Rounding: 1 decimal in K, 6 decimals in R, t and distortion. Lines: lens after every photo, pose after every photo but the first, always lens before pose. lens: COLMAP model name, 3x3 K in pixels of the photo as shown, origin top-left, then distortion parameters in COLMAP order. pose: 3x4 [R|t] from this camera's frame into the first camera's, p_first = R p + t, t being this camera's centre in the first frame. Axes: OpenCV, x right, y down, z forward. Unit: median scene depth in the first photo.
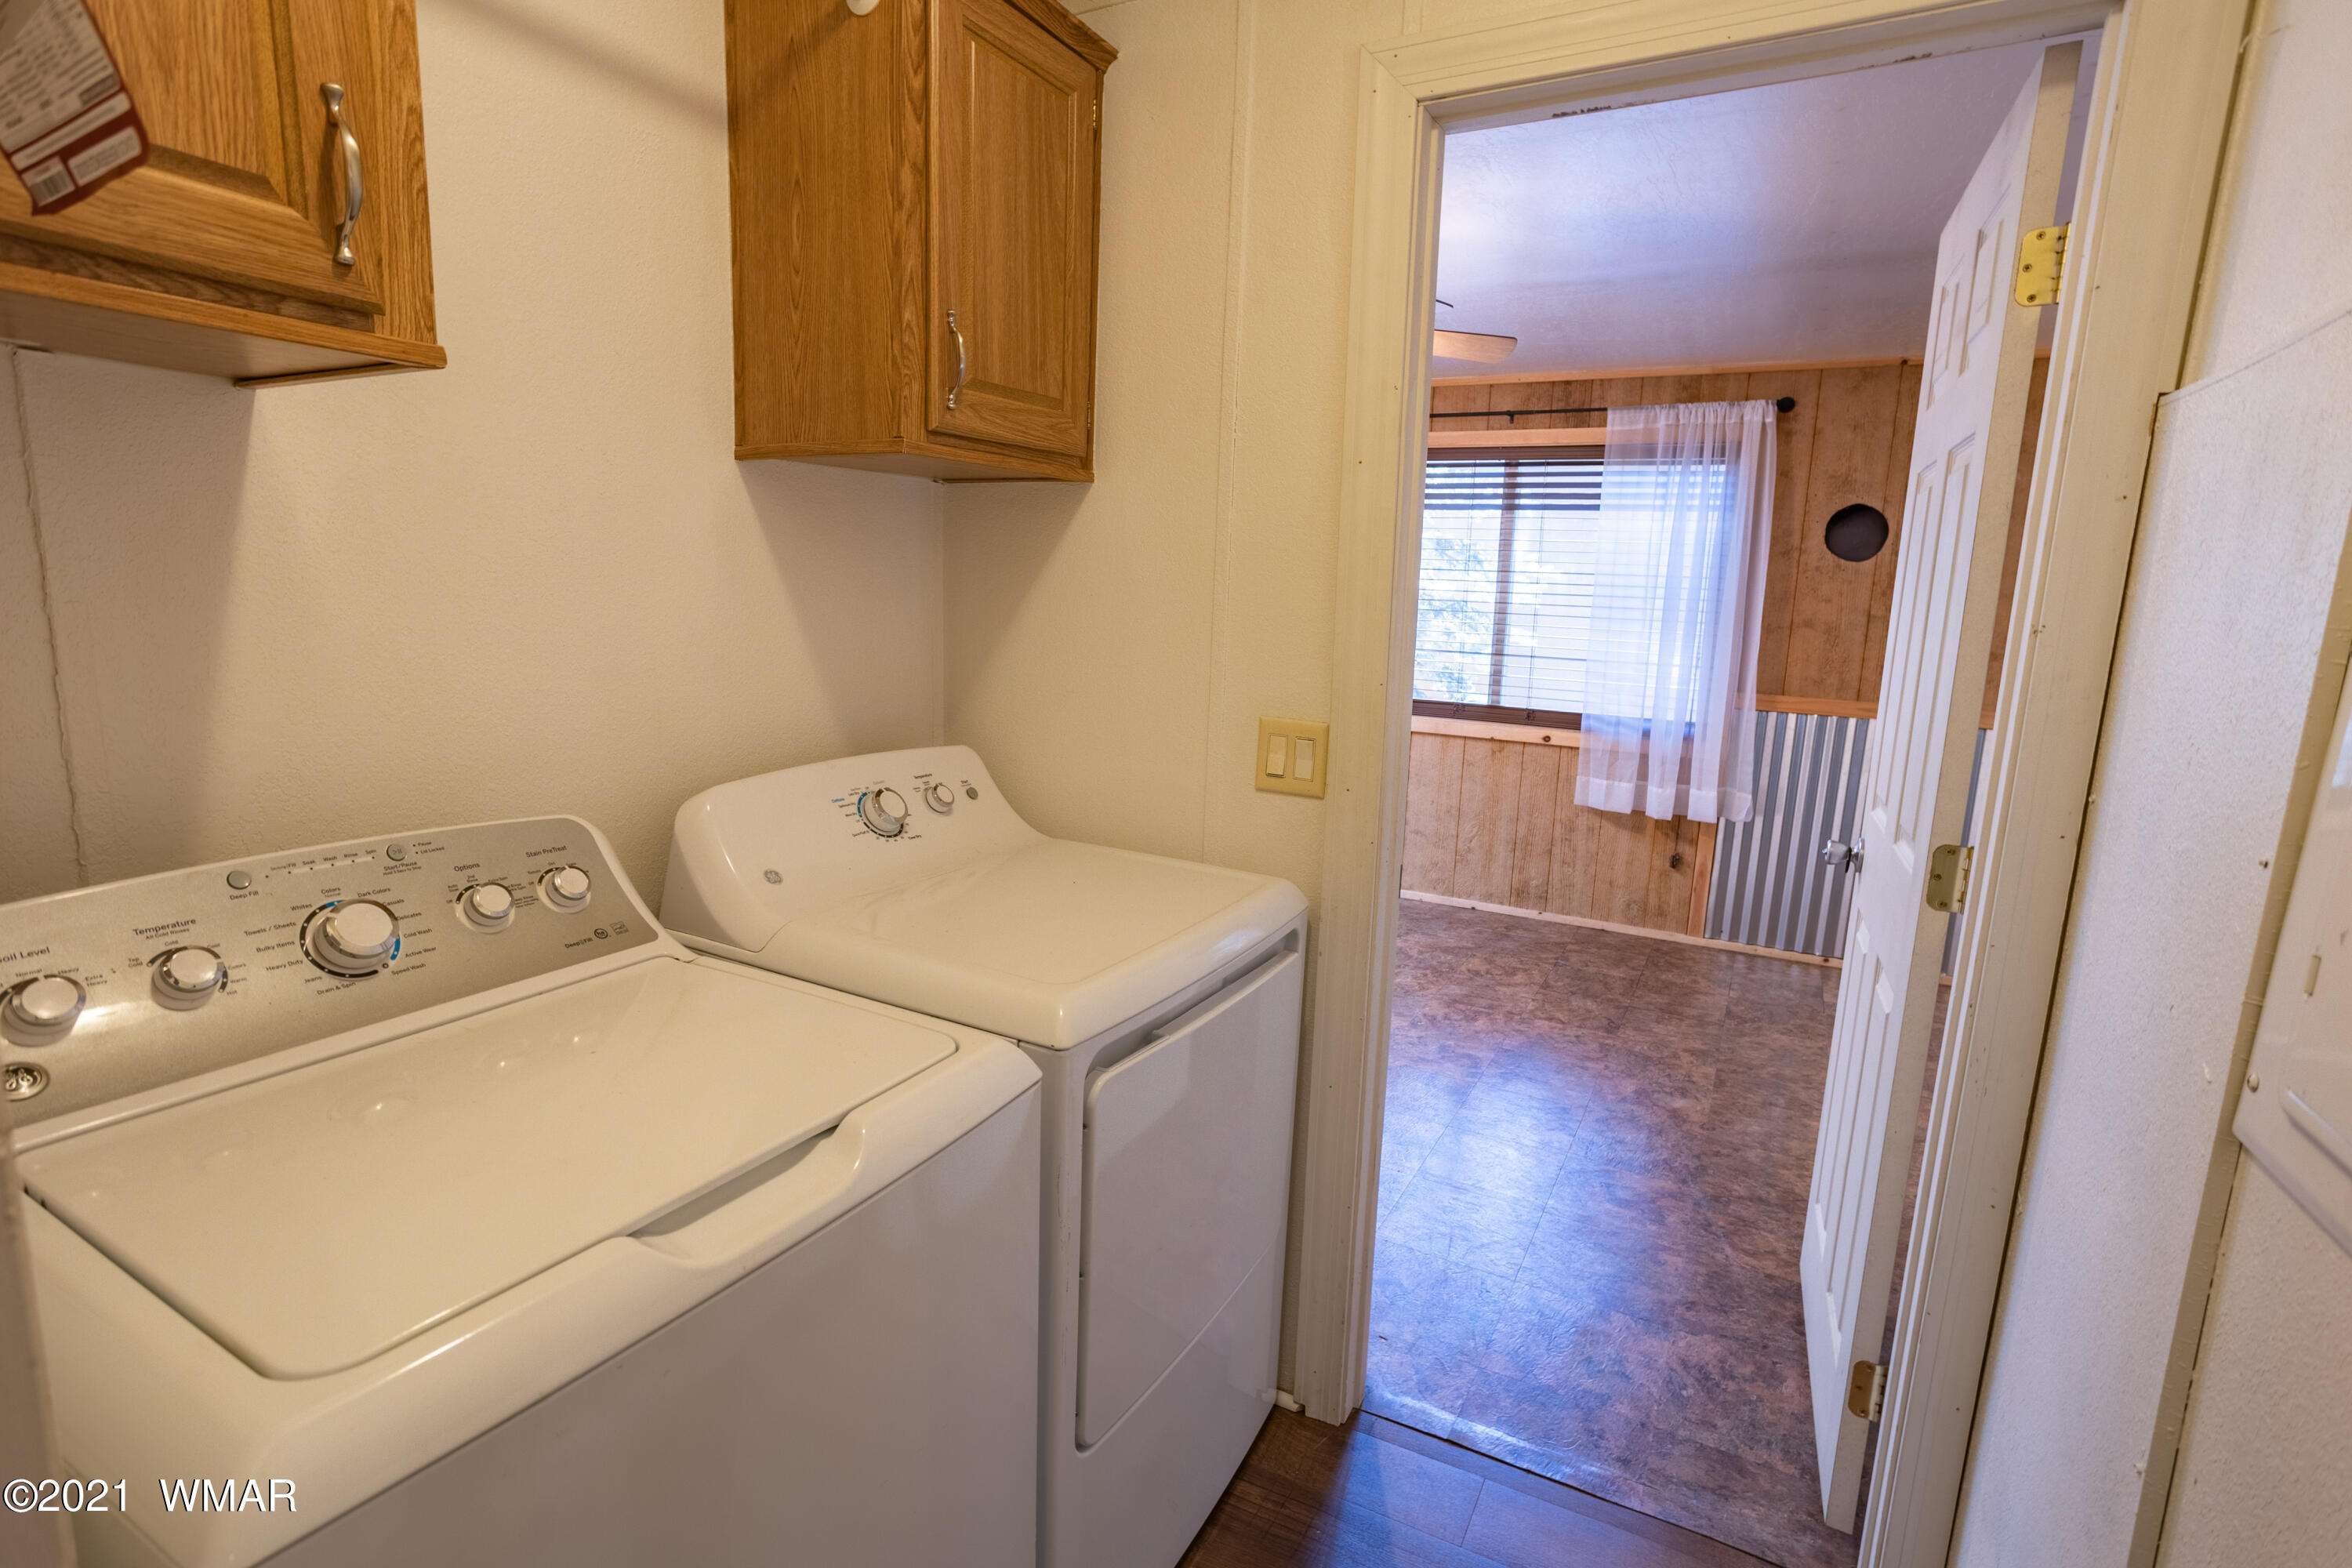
lens RADIAL K [[1118.0, 0, 1152.4], [0, 1118.0, 786.3], [0, 0, 1]] dist [-0.028153, 0.000999]
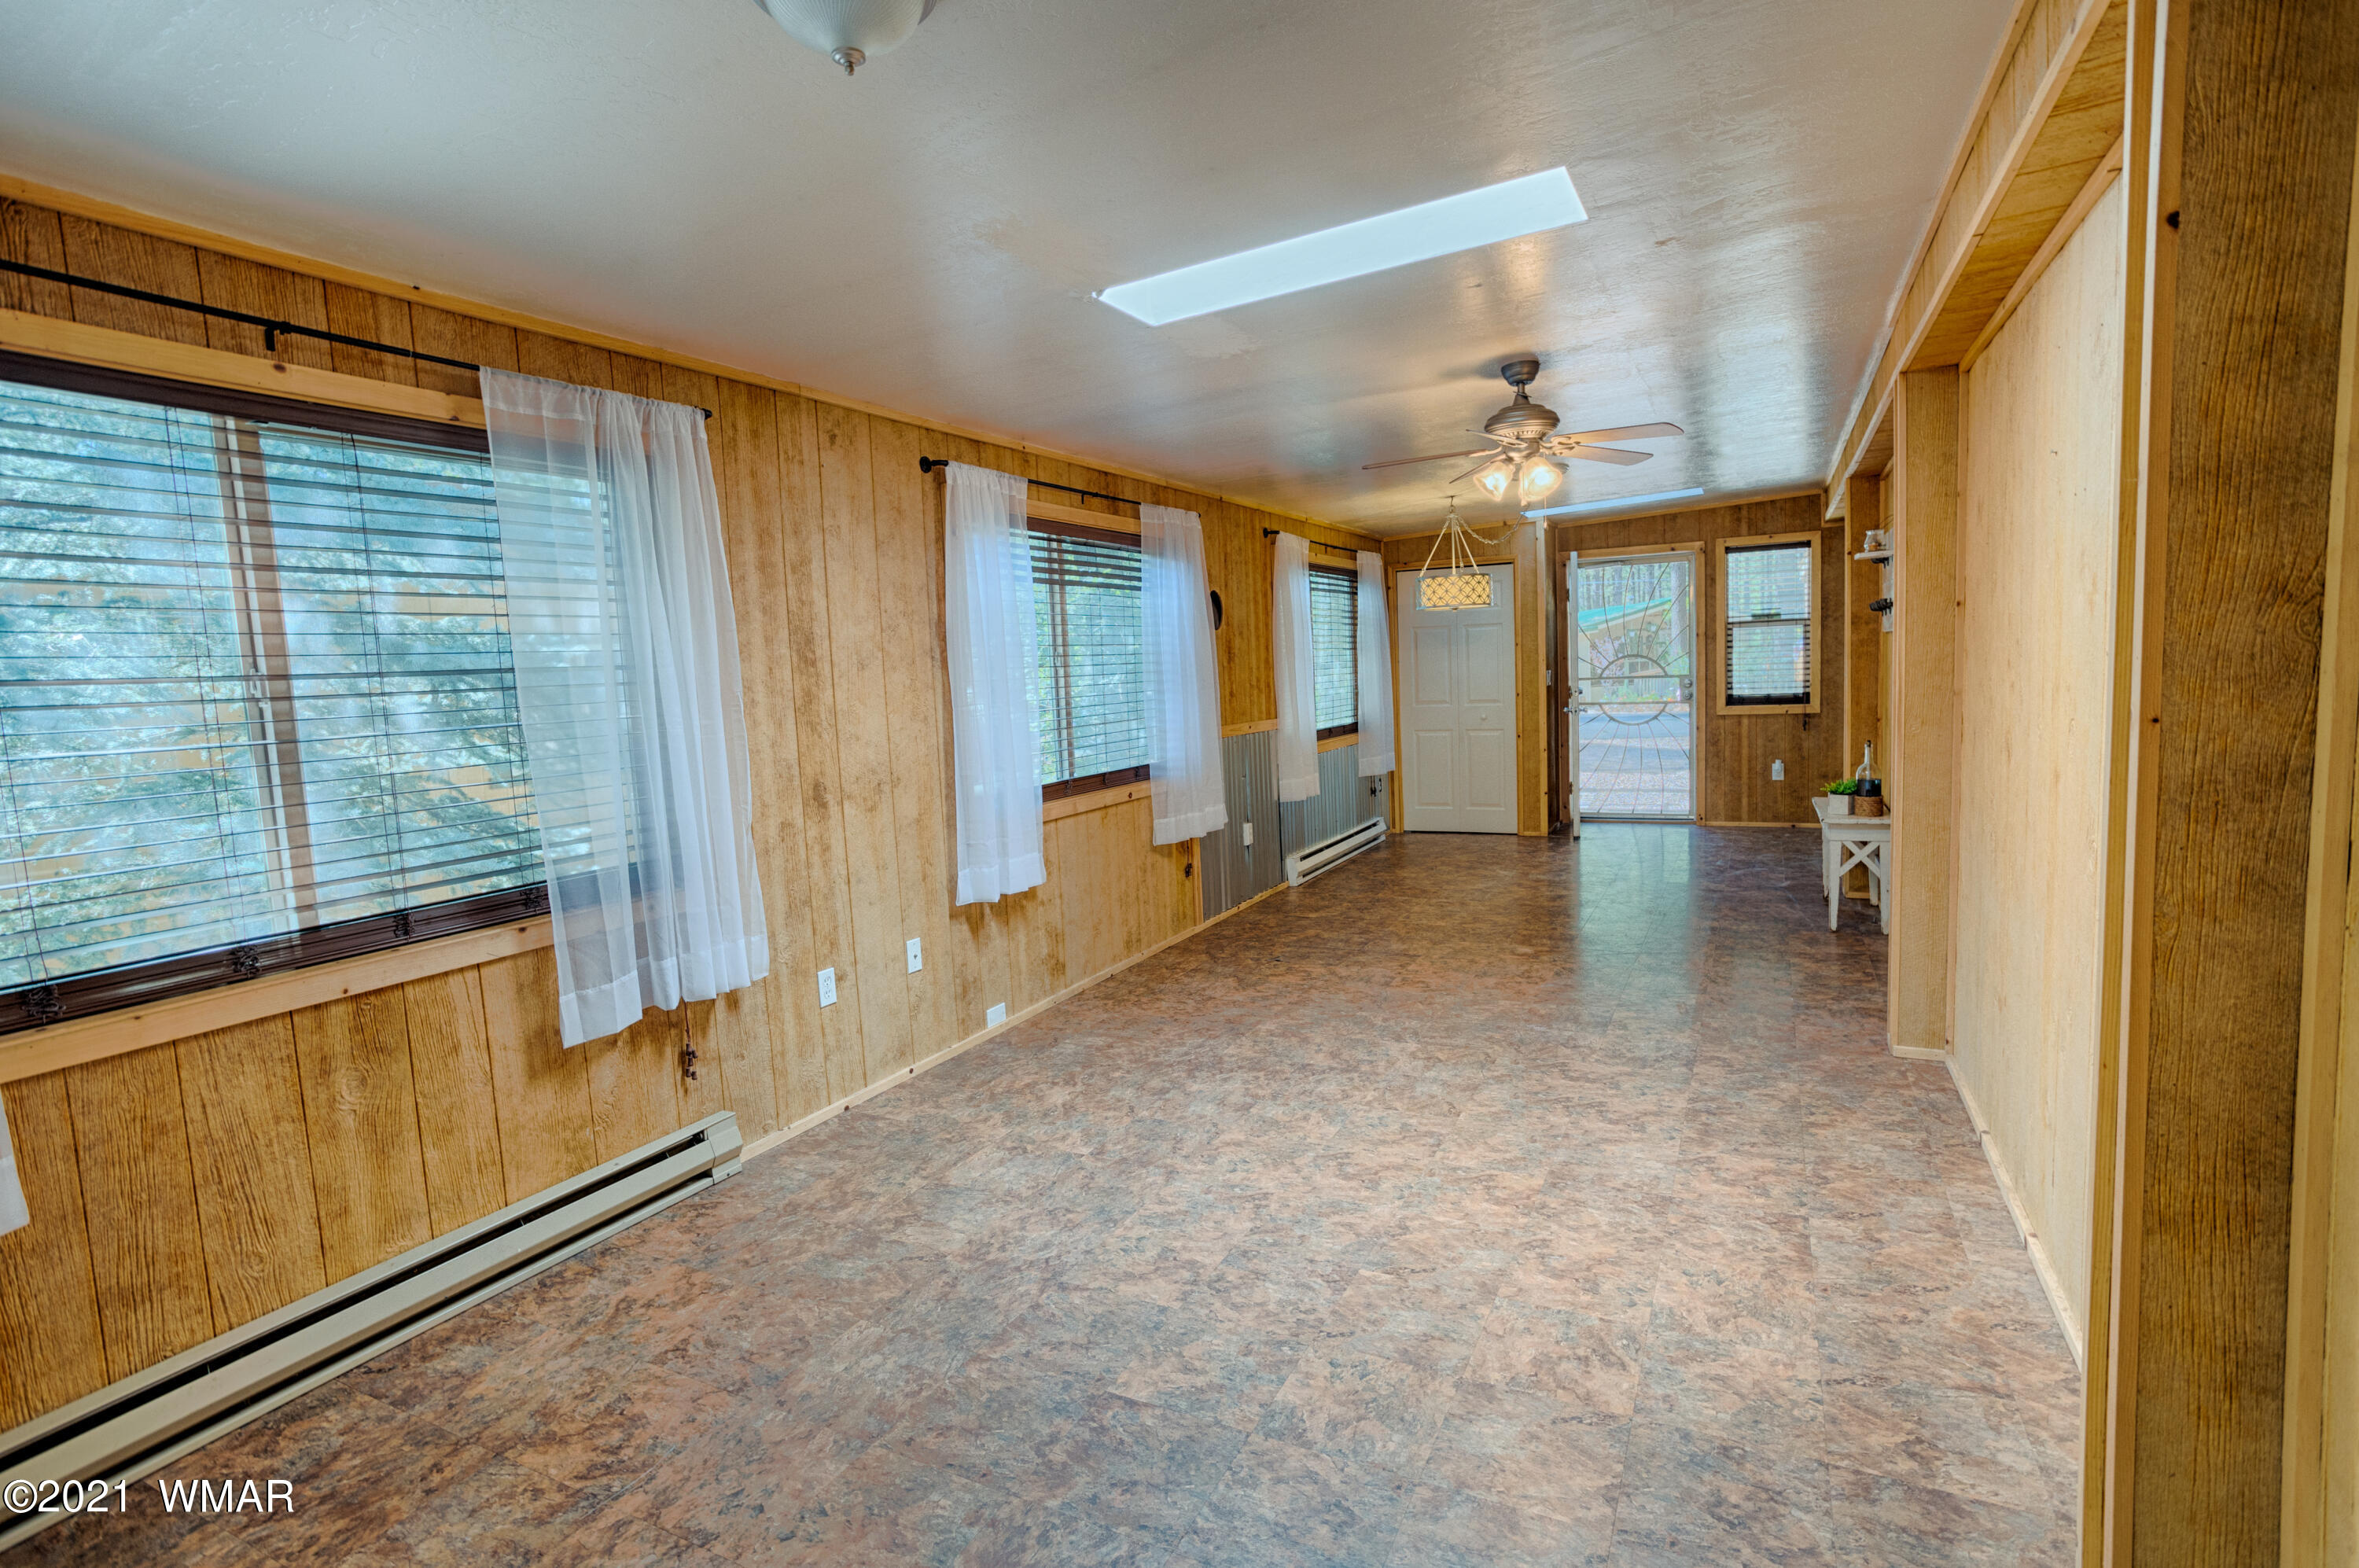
lens RADIAL K [[1121.3, 0, 1185.0], [0, 1121.3, 777.1], [0, 0, 1]] dist [-0.028153, 0.000999]
pose [[-0.037105, -0.119857, 0.992098, -0.778380], [0.225766, 0.966108, 0.125161, -0.195871], [-0.973475, 0.228626, -0.008788, 1.013378]]
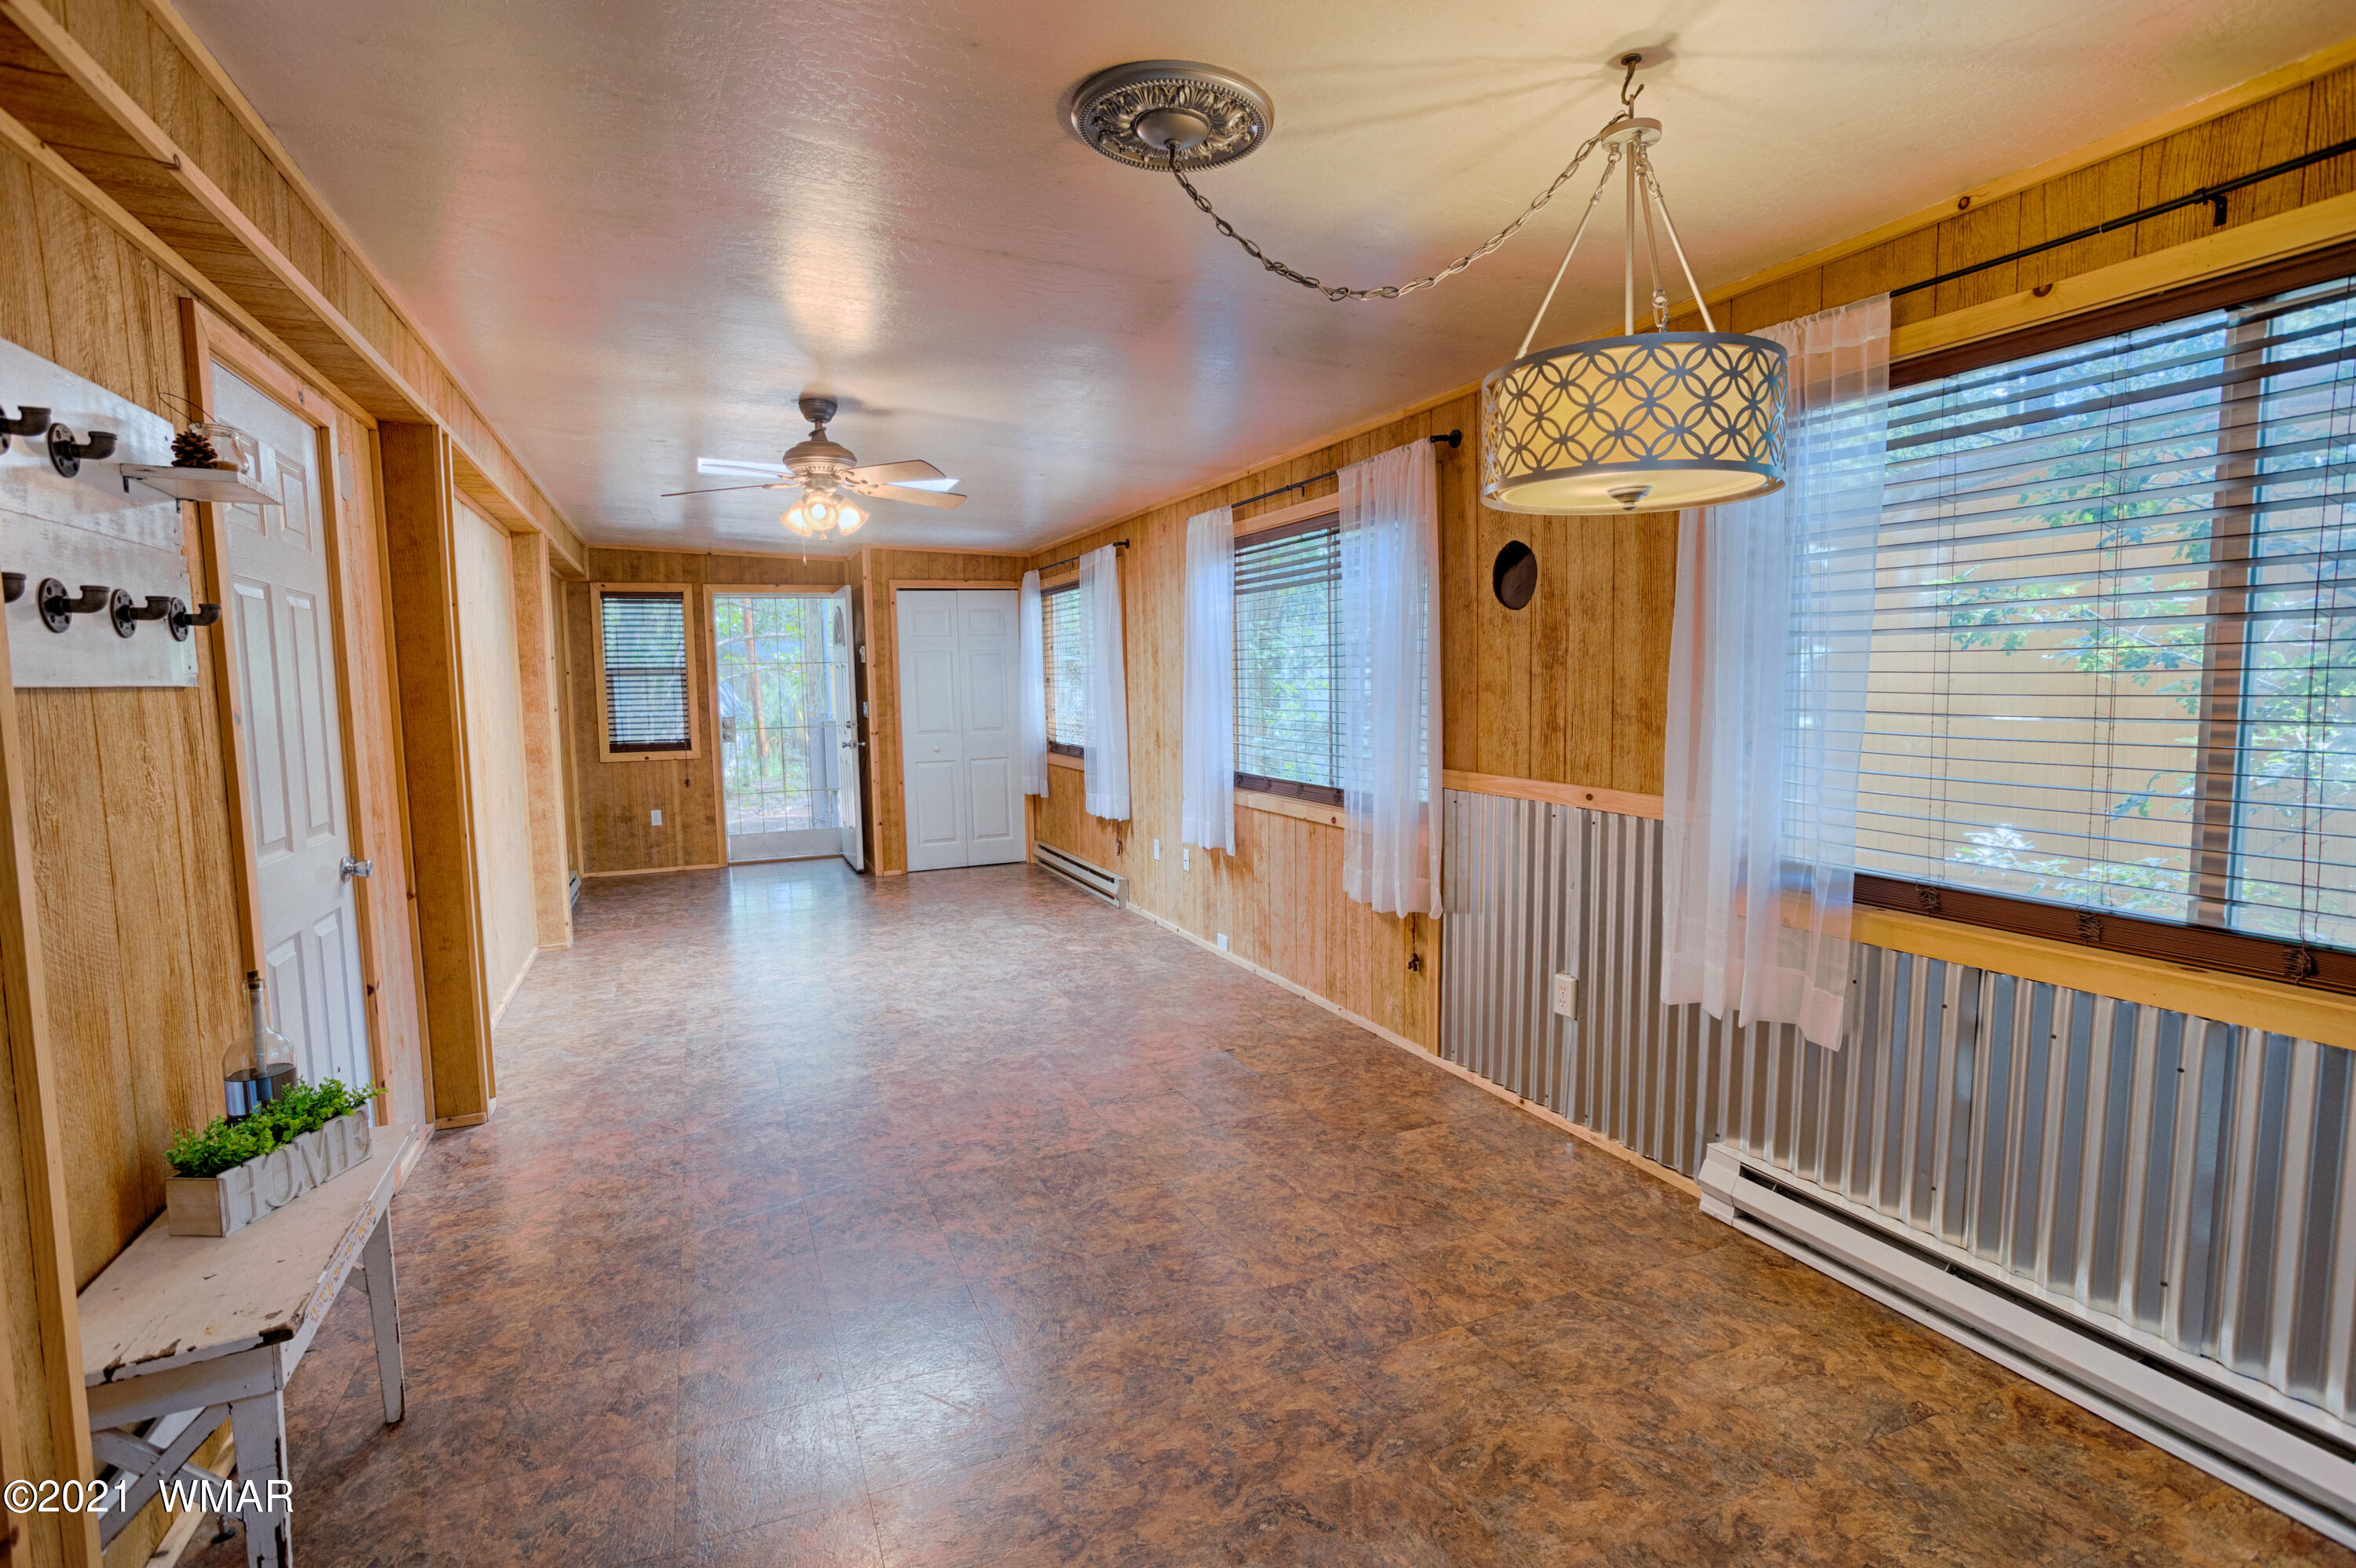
lens RADIAL K [[1119.8, 0, 1181.2], [0, 1119.8, 786.0], [0, 0, 1]] dist [-0.028153, 0.000999]
pose [[0.797570, 0.015741, -0.603021, 0.870205], [-0.067967, 0.995639, -0.063904, -0.001935], [0.599385, 0.091953, 0.795162, 0.183461]]
